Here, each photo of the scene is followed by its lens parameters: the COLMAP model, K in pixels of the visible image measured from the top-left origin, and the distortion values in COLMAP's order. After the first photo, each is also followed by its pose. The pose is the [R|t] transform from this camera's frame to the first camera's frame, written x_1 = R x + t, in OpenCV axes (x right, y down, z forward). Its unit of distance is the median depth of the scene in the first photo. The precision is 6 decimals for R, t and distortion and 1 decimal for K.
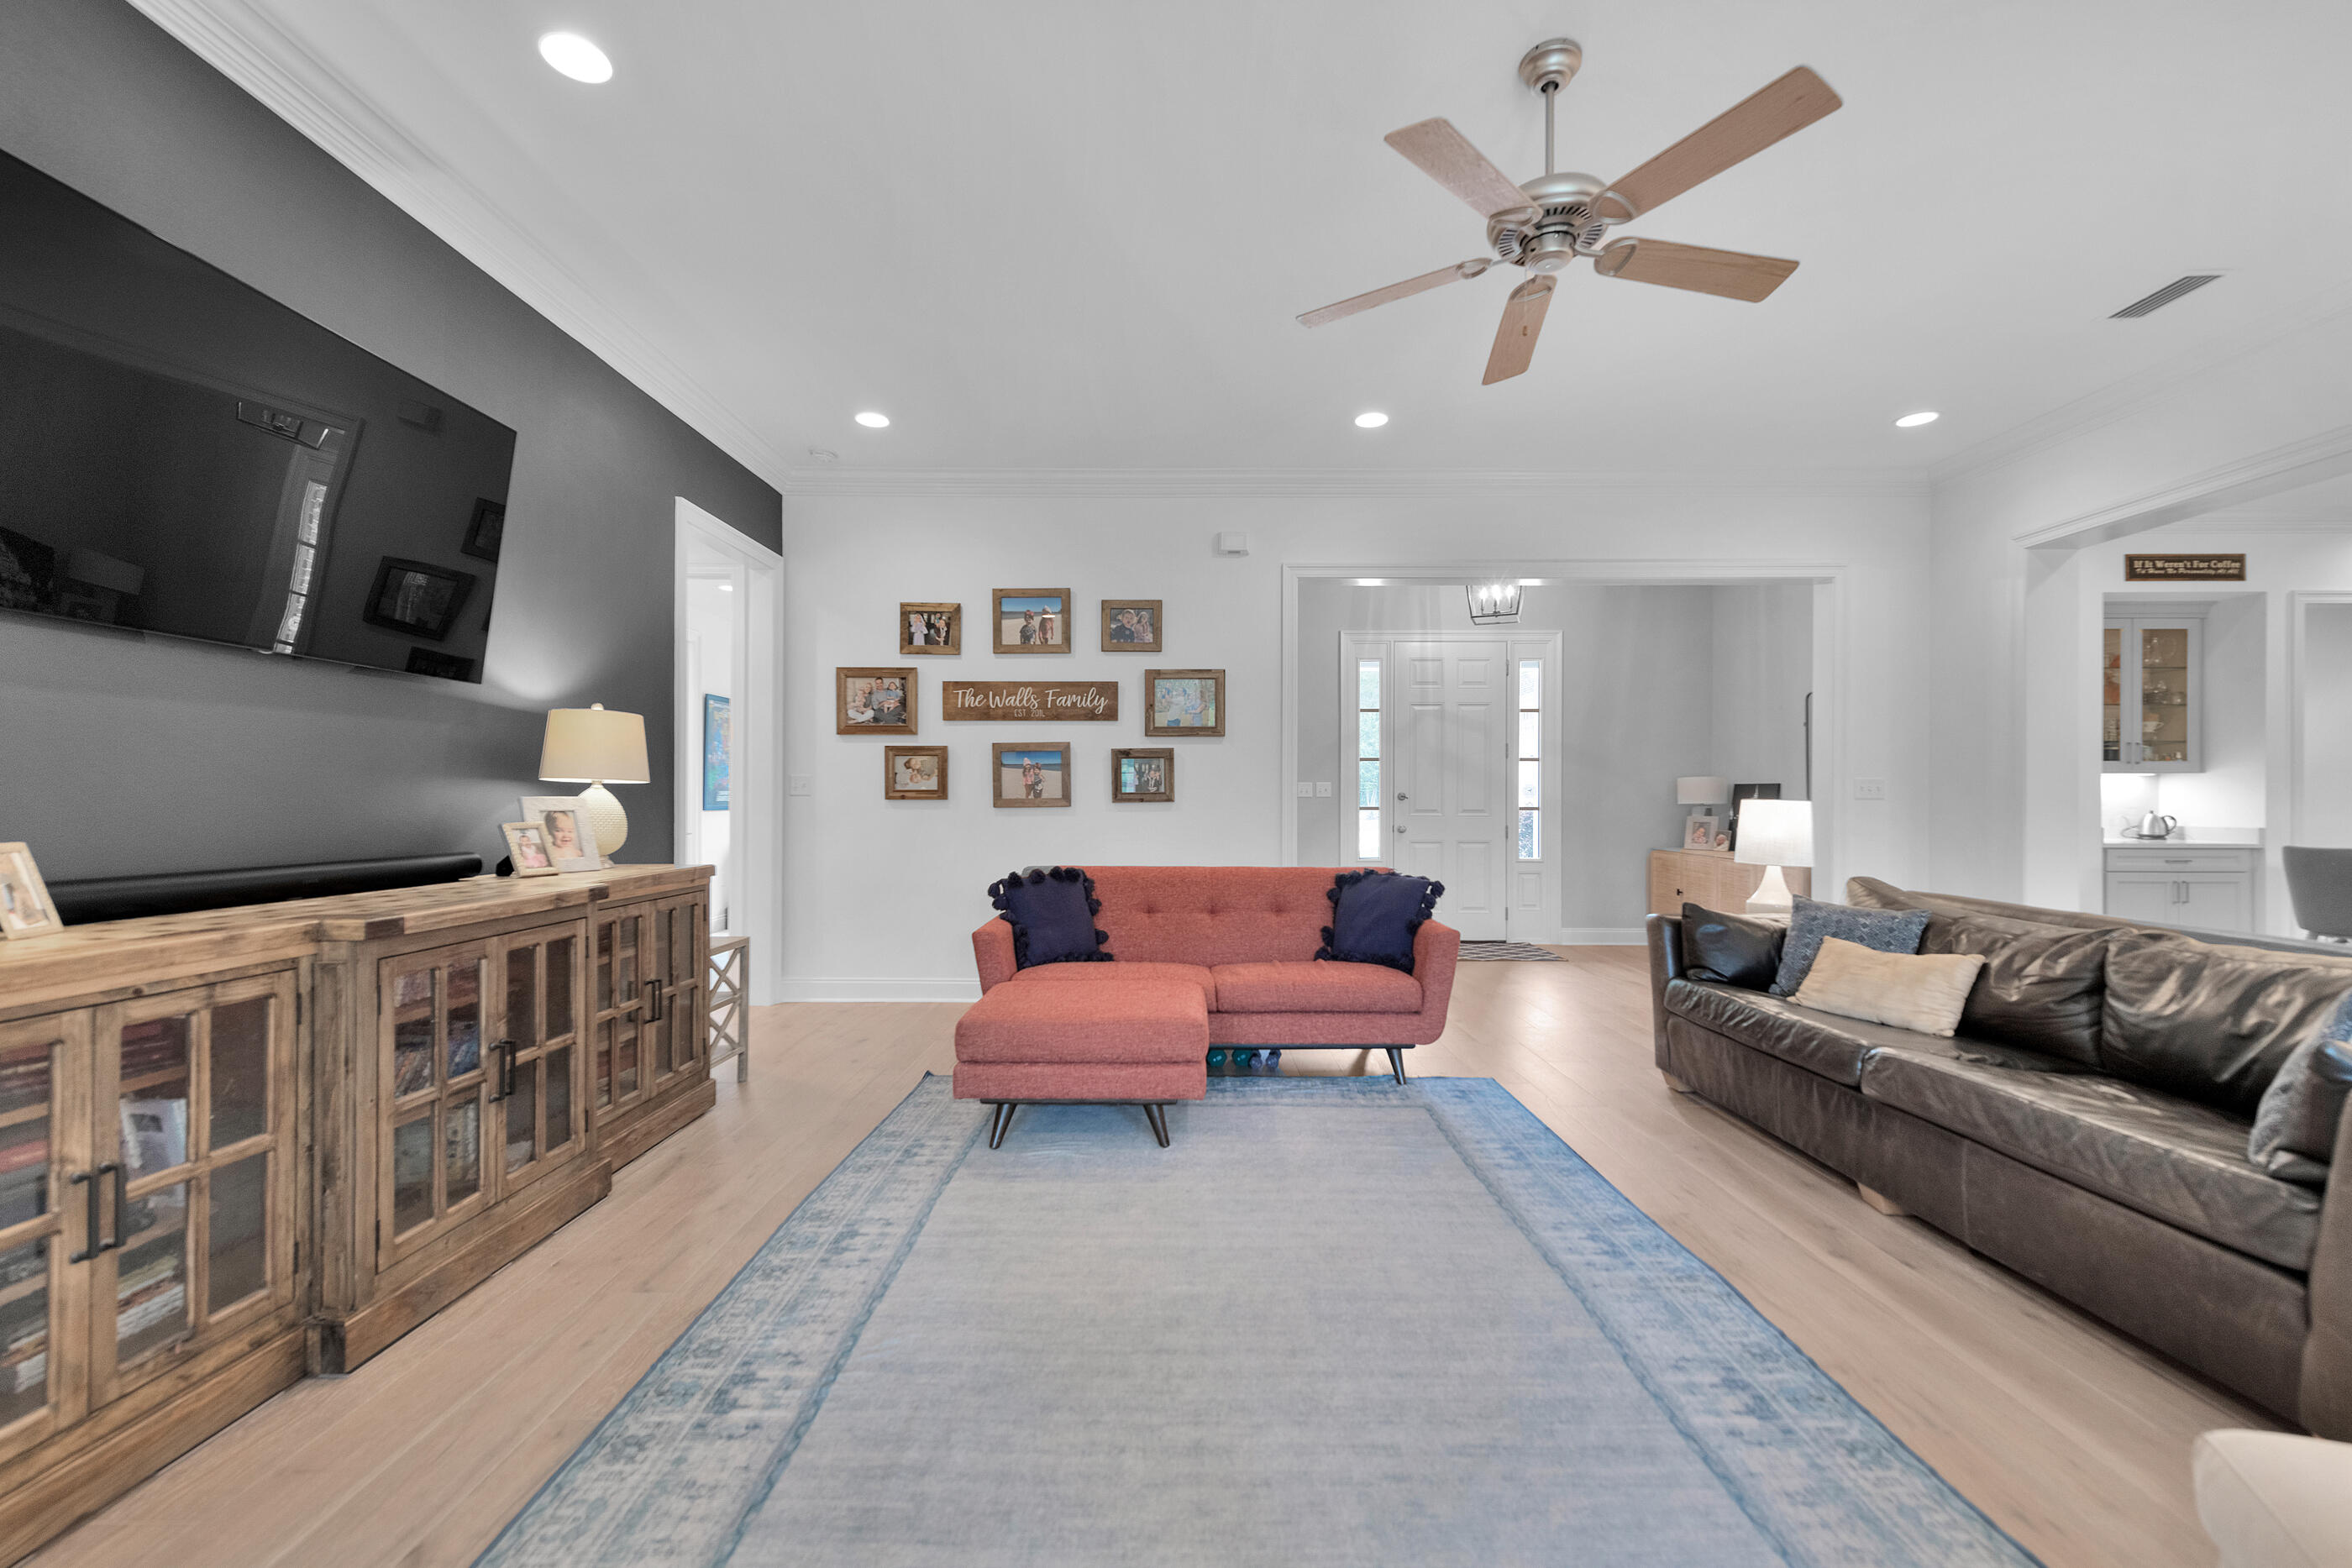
lens RADIAL K [[937.0, 0, 1194.1], [0, 937.0, 796.7], [0, 0, 1]] dist [0.020428, -0.004141]
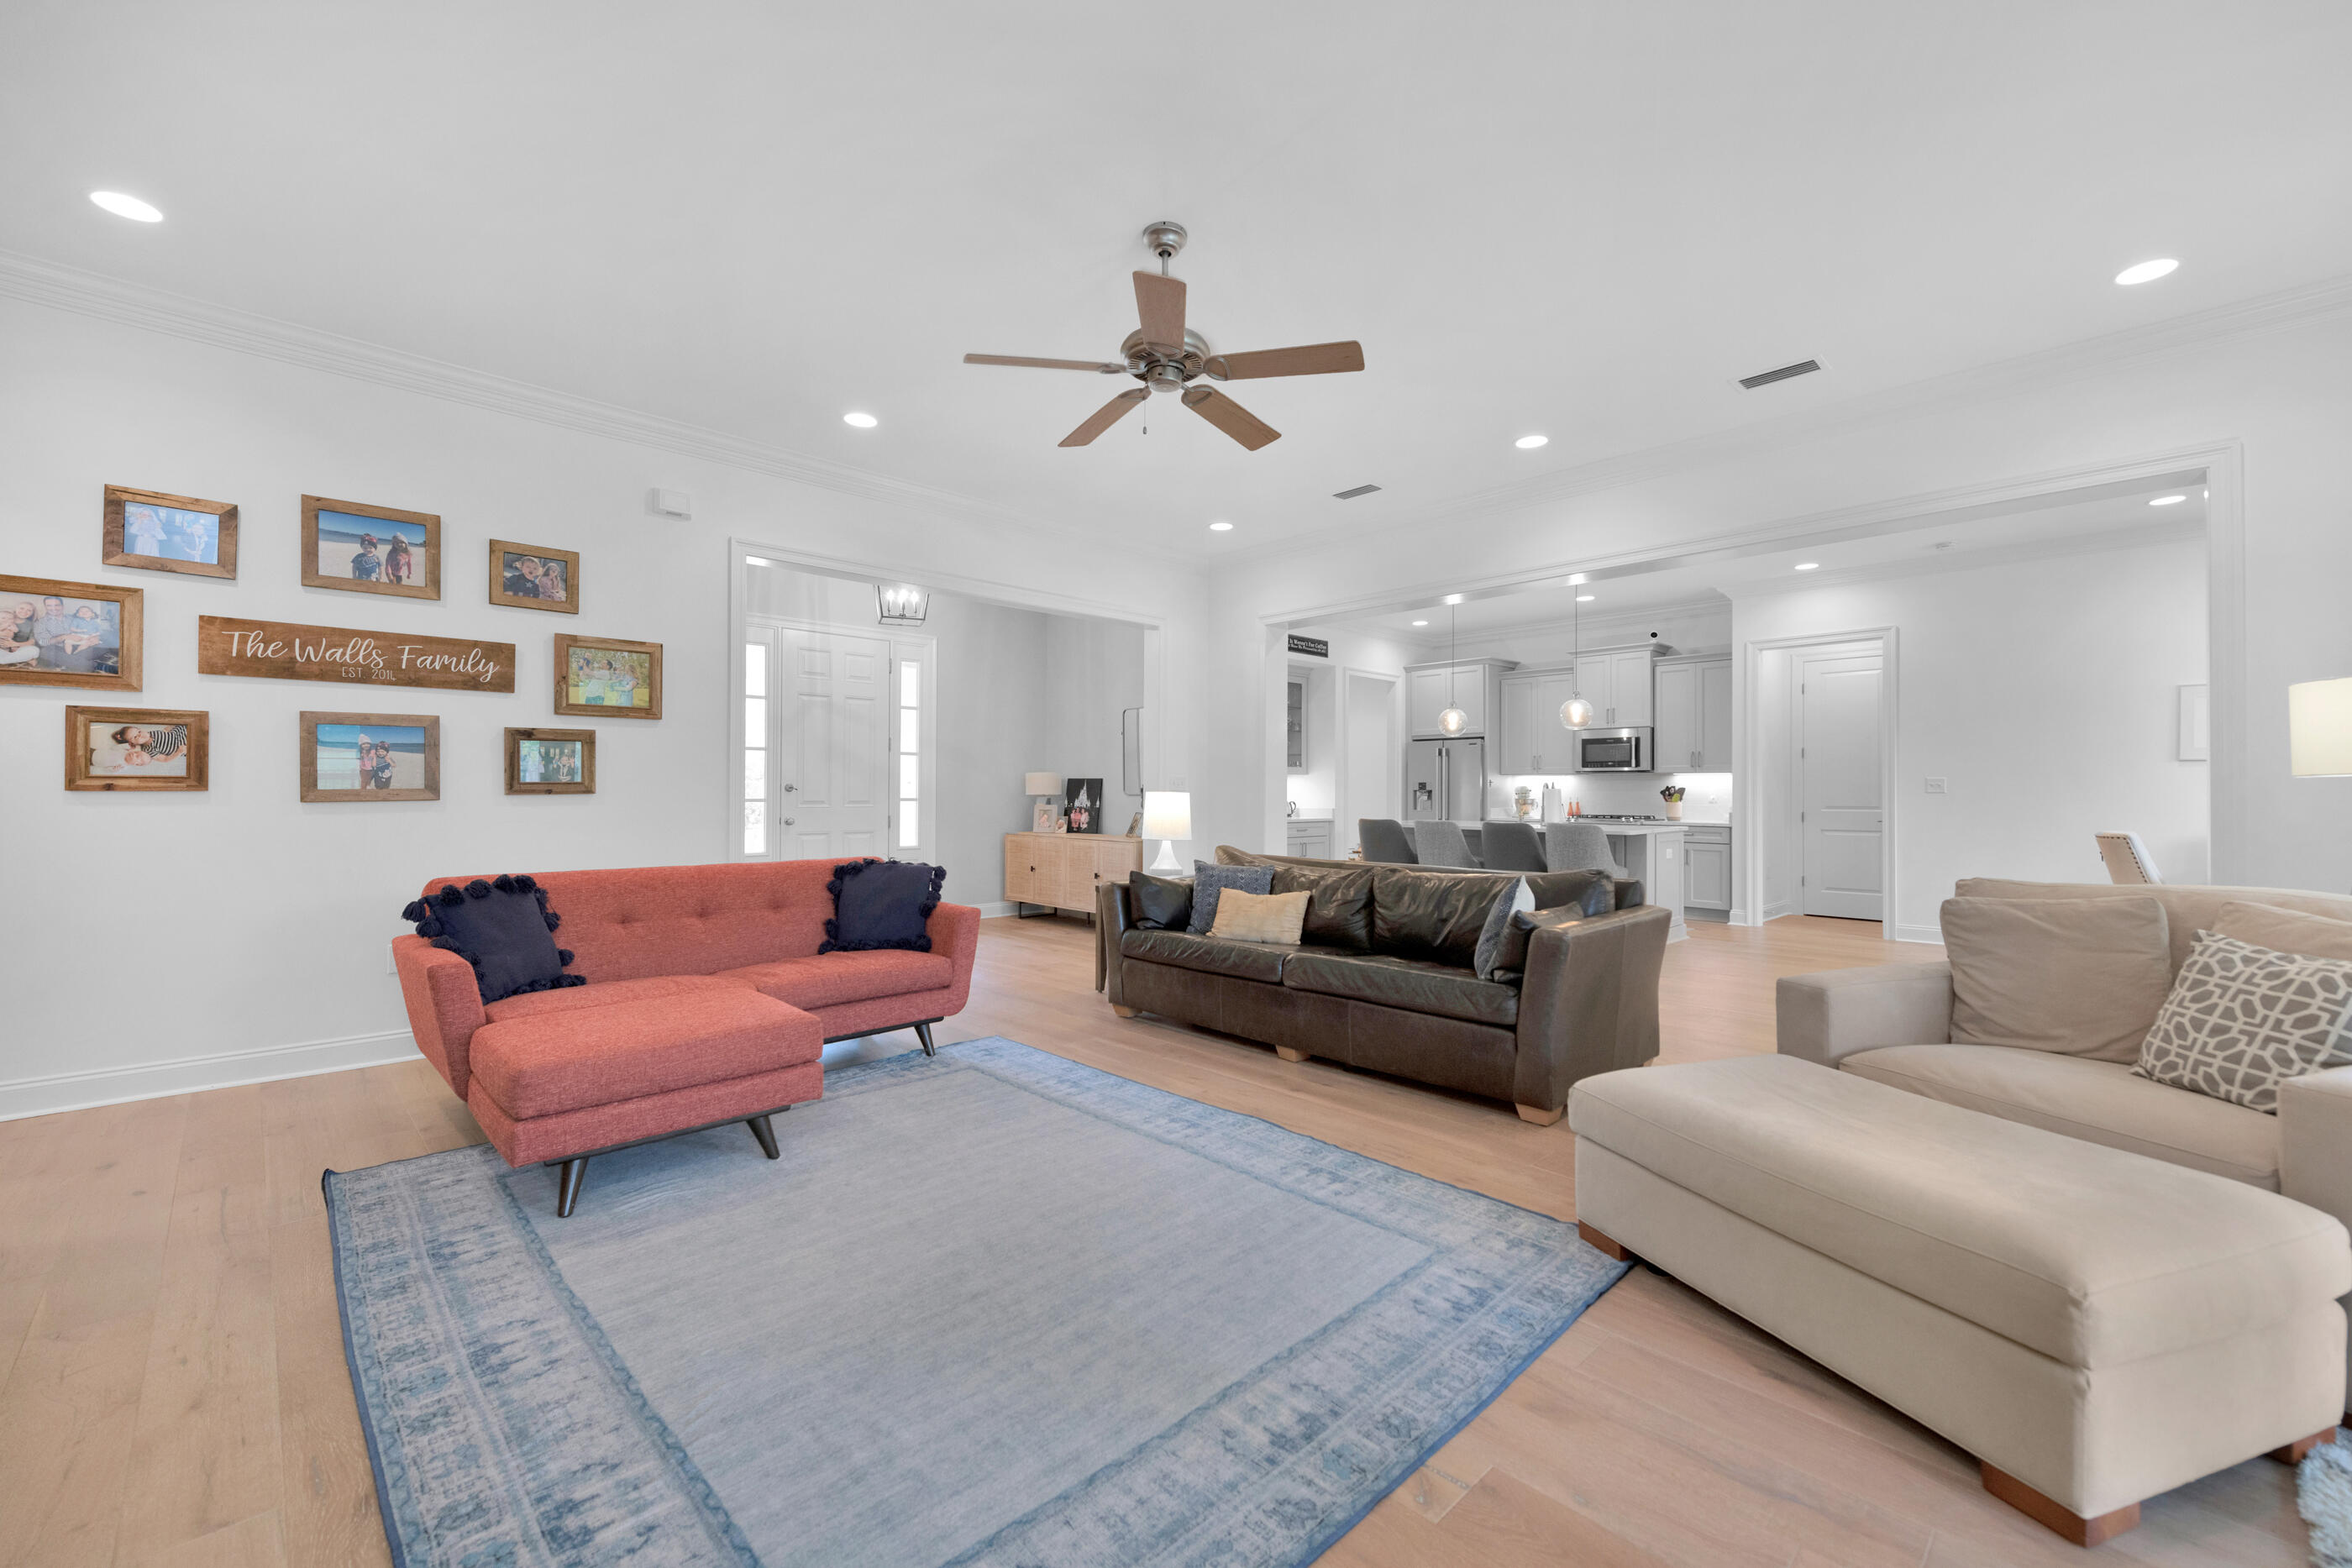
lens RADIAL K [[937.0, 0, 1186.3], [0, 937.0, 782.5], [0, 0, 1]] dist [0.020428, -0.004141]
pose [[0.718906, 0.007015, 0.695072, -0.279062], [-0.003582, 0.999973, -0.006387, -0.001154], [-0.695098, 0.002101, 0.718912, 0.018666]]
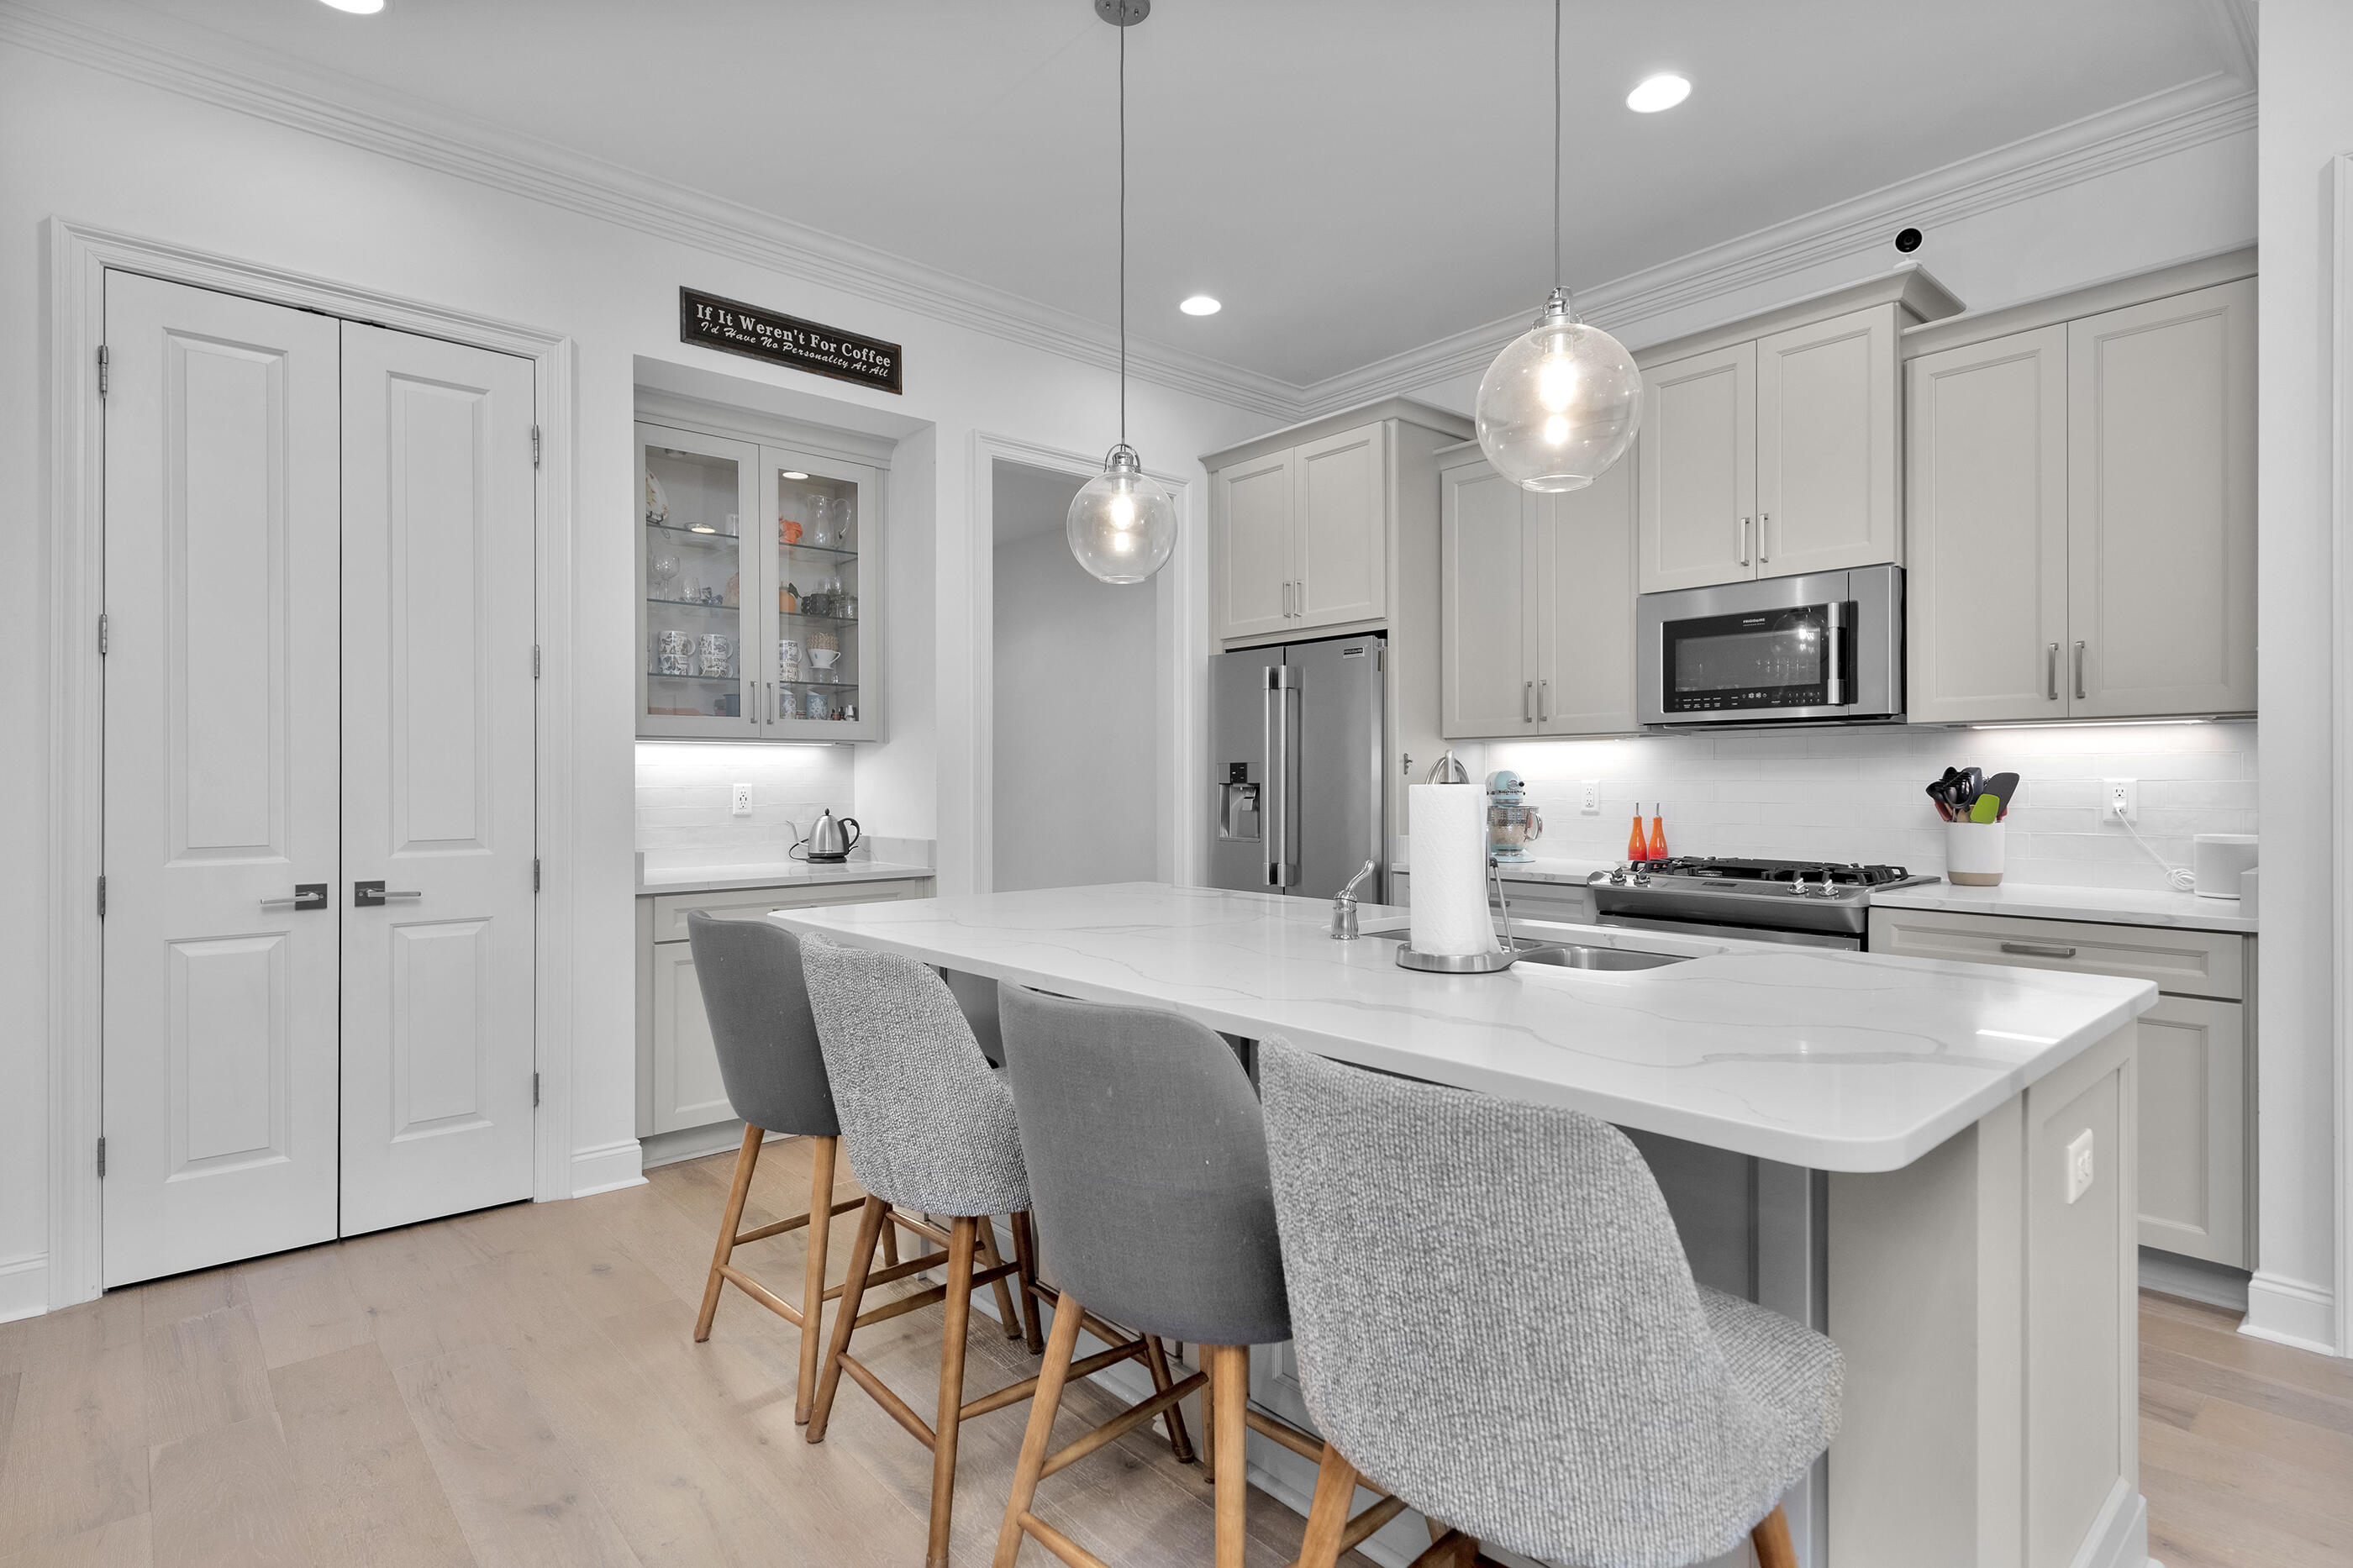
lens RADIAL K [[1163.2, 0, 1178.9], [0, 1163.2, 780.7], [0, 0, 1]] dist [0.003435, 0.000209]
pose [[0.750612, -0.008585, 0.660688, 1.135271], [0.005010, 0.999961, 0.007302, -0.010156], [-0.660724, -0.002171, 0.750625, 0.570068]]
